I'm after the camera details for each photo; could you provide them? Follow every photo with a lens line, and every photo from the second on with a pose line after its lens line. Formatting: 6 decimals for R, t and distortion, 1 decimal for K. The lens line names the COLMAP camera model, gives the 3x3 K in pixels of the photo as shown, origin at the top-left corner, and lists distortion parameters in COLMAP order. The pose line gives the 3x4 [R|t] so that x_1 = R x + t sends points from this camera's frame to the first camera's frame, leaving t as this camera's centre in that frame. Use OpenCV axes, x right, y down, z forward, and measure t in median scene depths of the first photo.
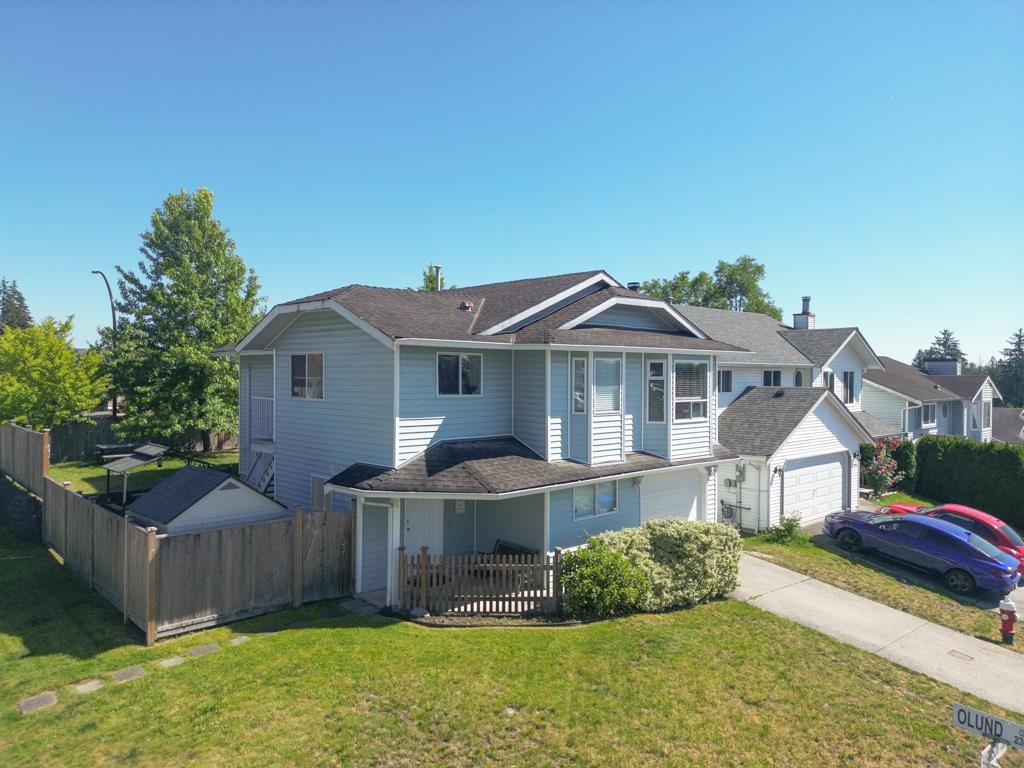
lens RADIAL K [[716.3, 0, 512.9], [0, 716.3, 373.3], [0, 0, 1]] dist [0.069822, -0.069181]
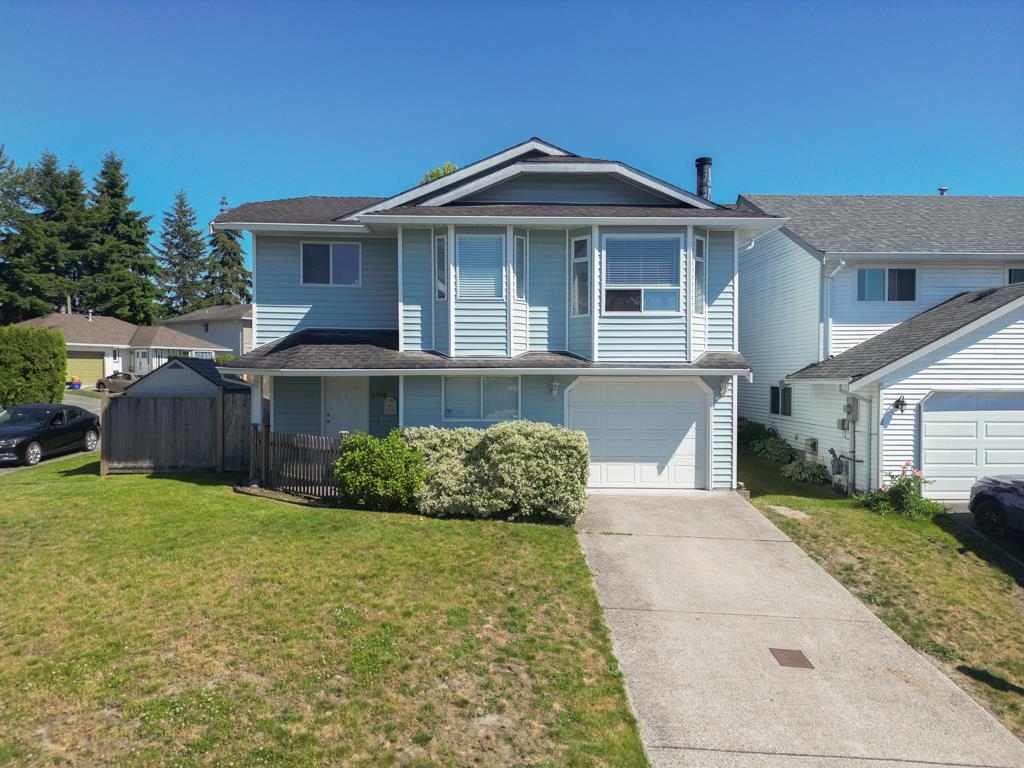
lens RADIAL K [[714.7, 0, 512.0], [0, 714.7, 384.0], [0, 0, 1]] dist [0.069433, -0.062922]
pose [[0.753289, 0.005795, -0.657664, 0.789144], [0.000603, 0.999955, 0.009501, 0.162395], [0.657689, -0.007553, 0.753251, 0.416883]]
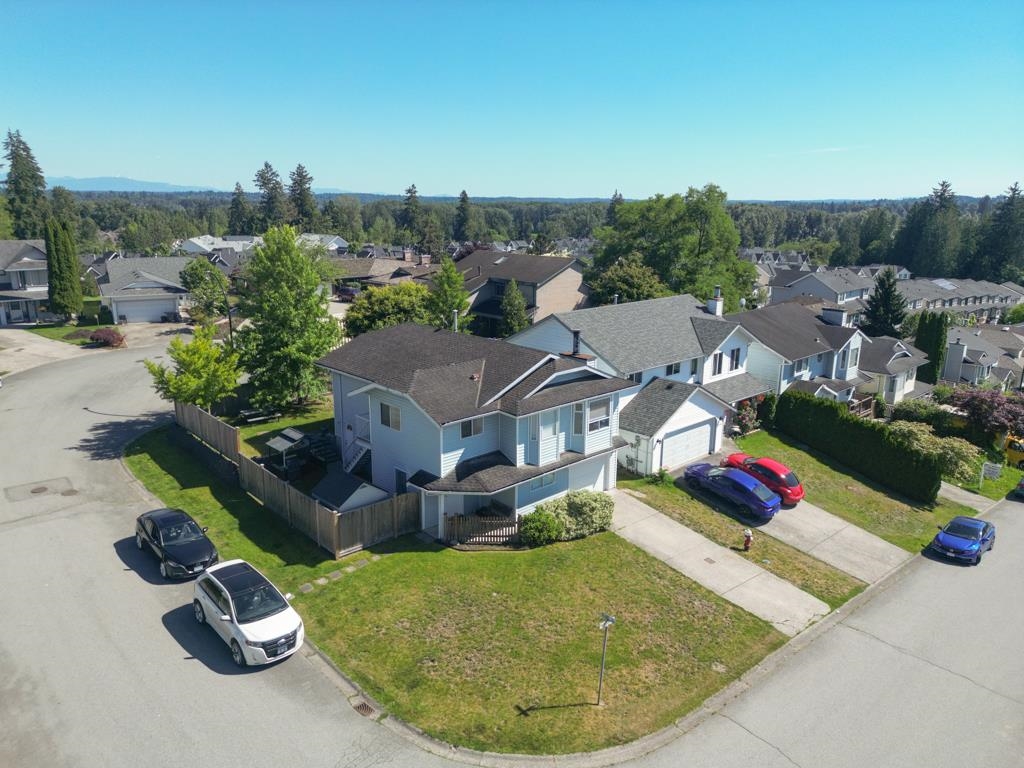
lens RADIAL K [[716.3, 0, 512.9], [0, 716.3, 373.3], [0, 0, 1]] dist [0.069822, -0.069181]
pose [[0.999984, 0.004545, -0.003408, 0.045122], [-0.003641, 0.973251, 0.229718, -0.599541], [0.004361, -0.229702, 0.973251, -0.887040]]
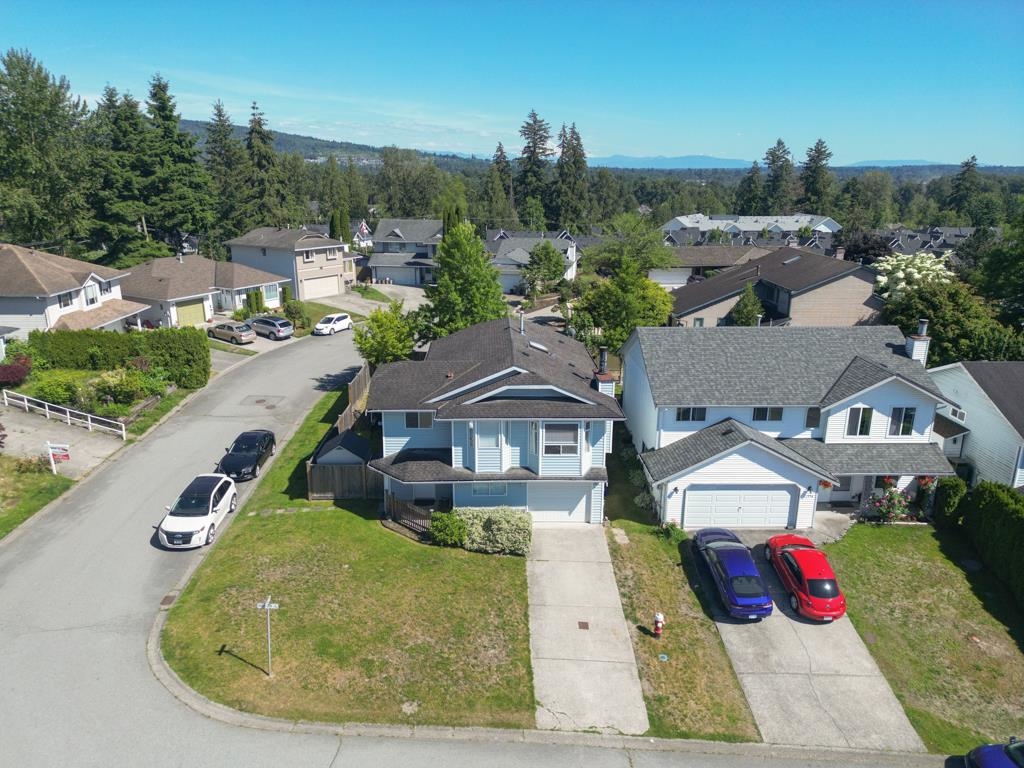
lens RADIAL K [[716.3, 0, 512.9], [0, 716.3, 373.3], [0, 0, 1]] dist [0.069822, -0.069181]
pose [[0.746361, 0.176859, -0.641612, 1.497385], [-0.002383, 0.964749, 0.263160, -0.700004], [0.665537, -0.194884, 0.720473, -0.322102]]
